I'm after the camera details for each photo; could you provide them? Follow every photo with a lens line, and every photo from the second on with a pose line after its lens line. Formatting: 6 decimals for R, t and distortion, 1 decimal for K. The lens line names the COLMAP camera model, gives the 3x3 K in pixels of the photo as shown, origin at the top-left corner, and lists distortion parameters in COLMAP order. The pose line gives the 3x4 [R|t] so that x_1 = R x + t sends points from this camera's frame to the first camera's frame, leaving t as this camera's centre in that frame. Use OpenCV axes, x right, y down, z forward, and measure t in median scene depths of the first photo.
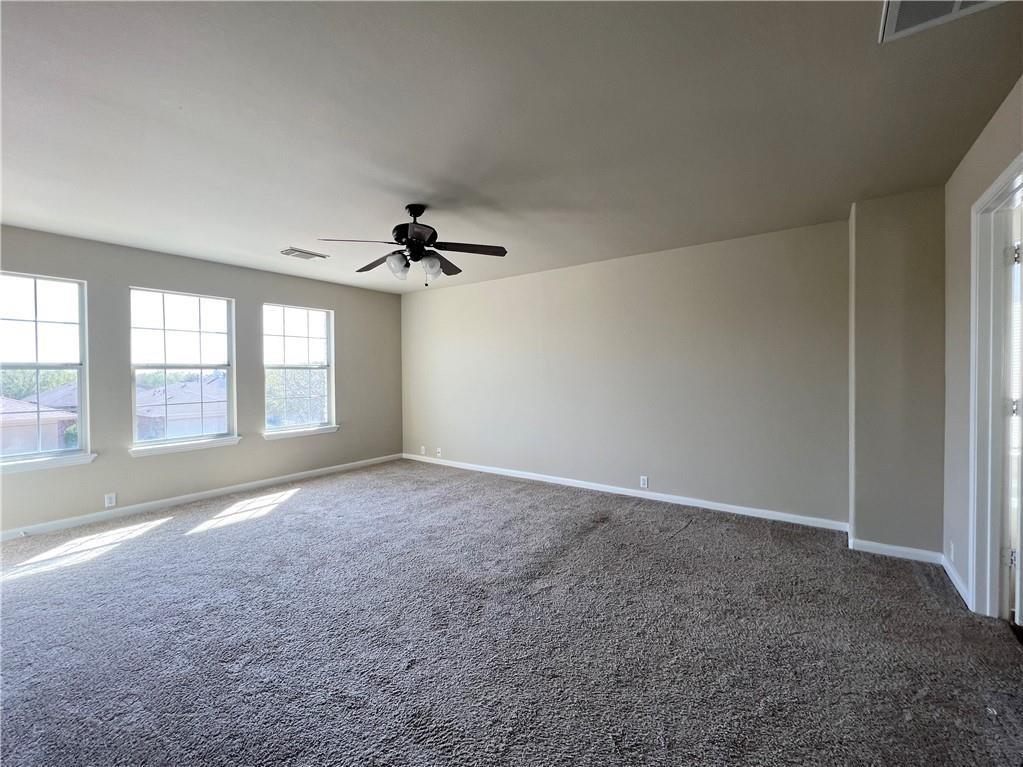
lens RADIAL K [[416.0, 0, 507.4], [0, 416.0, 383.6], [0, 0, 1]] dist [0.003640, -0.000476]
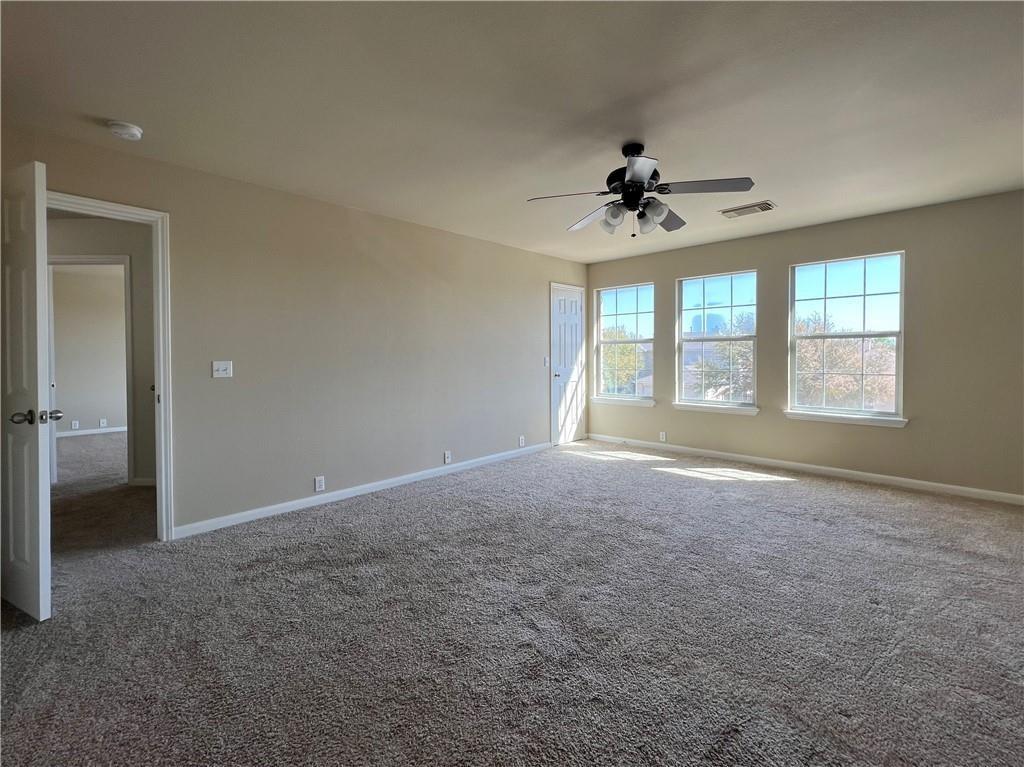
lens RADIAL K [[416.4, 0, 508.6], [0, 416.4, 380.9], [0, 0, 1]] dist [0.003640, -0.000476]
pose [[-0.079069, 0.088130, -0.992966, 0.332978], [-0.012904, 0.995911, 0.089419, -0.018173], [0.996786, 0.019884, -0.077608, 0.392321]]
